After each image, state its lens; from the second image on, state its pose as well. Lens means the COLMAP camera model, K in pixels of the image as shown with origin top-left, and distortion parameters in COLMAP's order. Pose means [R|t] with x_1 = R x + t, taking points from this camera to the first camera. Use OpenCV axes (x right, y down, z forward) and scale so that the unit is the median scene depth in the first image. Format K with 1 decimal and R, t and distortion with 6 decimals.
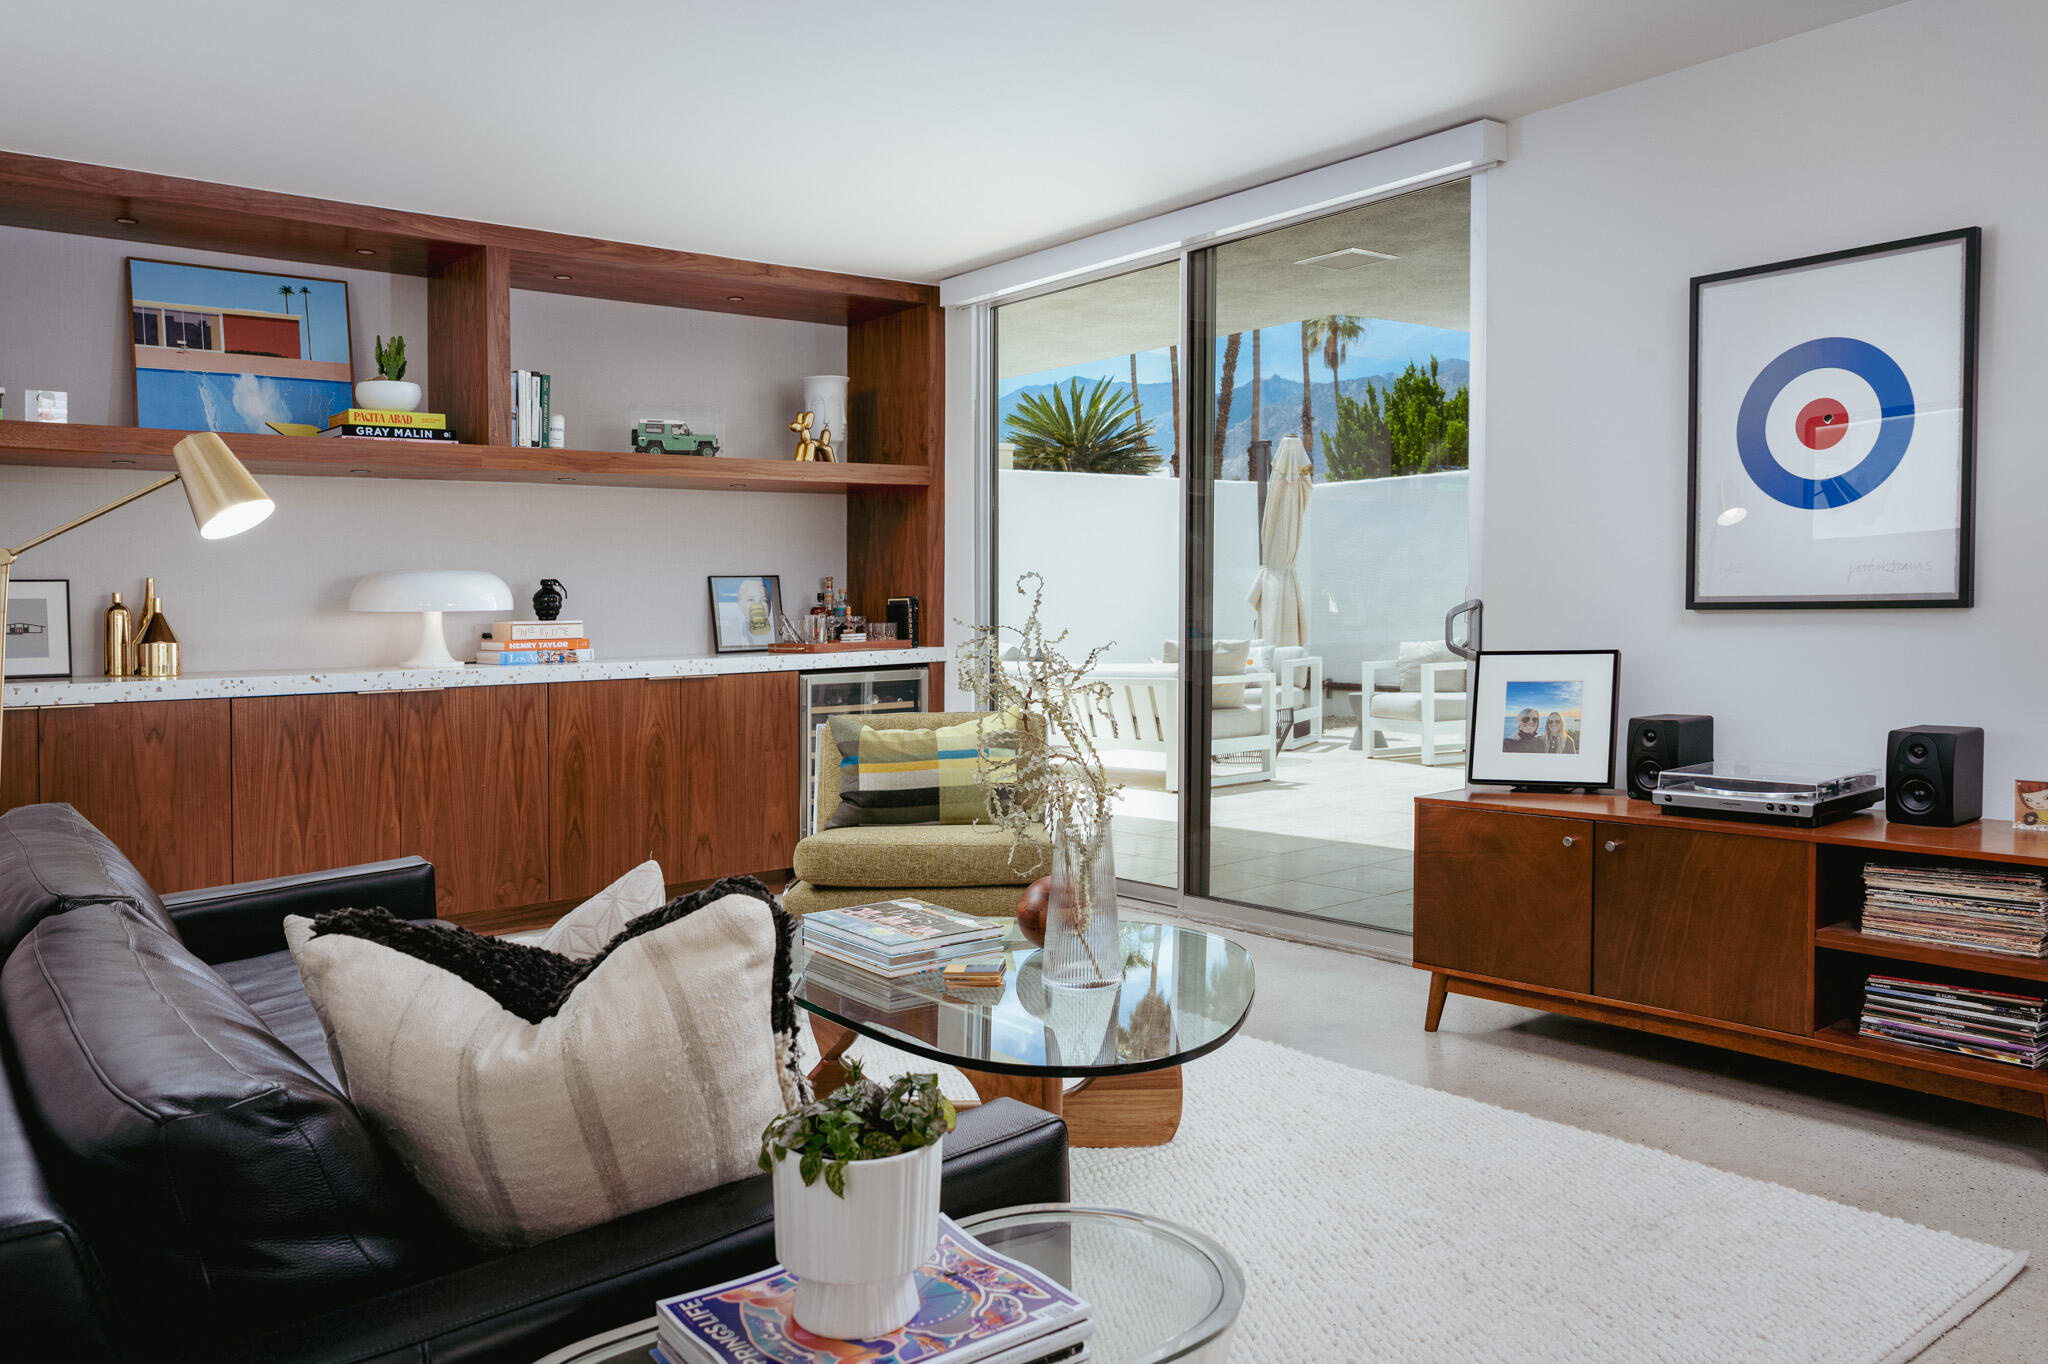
lens RADIAL K [[1512.9, 0, 1047.5], [0, 1512.9, 600.3], [0, 0, 1]] dist [-0.003255, -0.000769]
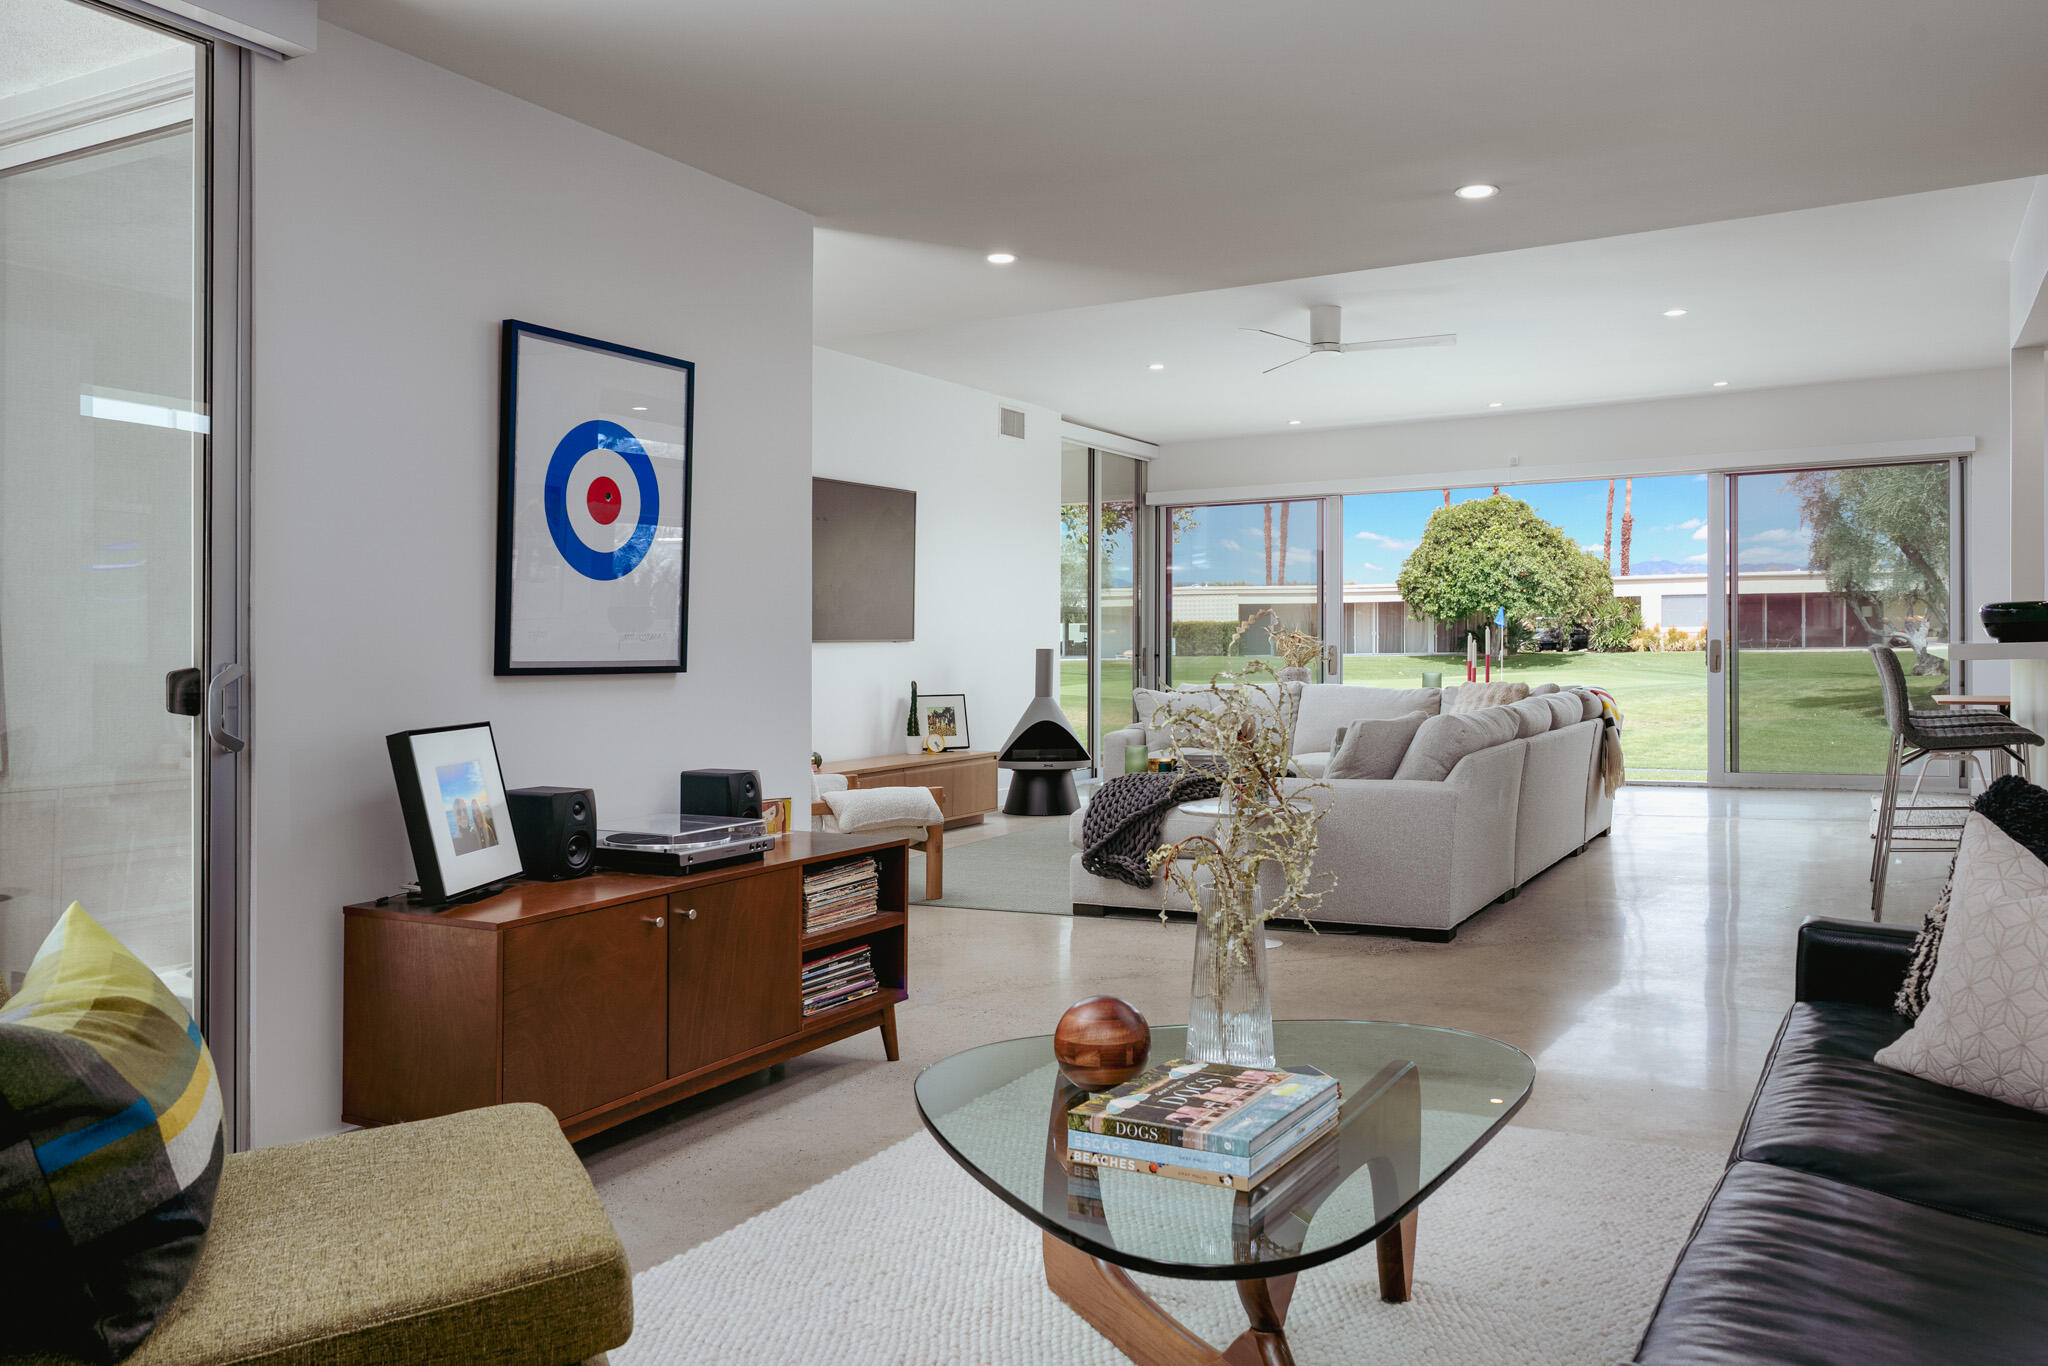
lens RADIAL K [[1610.8, 0, 1026.5], [0, 1610.8, 682.9], [0, 0, 1]] dist [0.001917, 0.000079]
pose [[-0.362539, 0.006261, 0.931948, -0.688347], [0.021133, 0.999776, 0.001504, 0.017155], [-0.931729, 0.020240, -0.362589, 1.202470]]
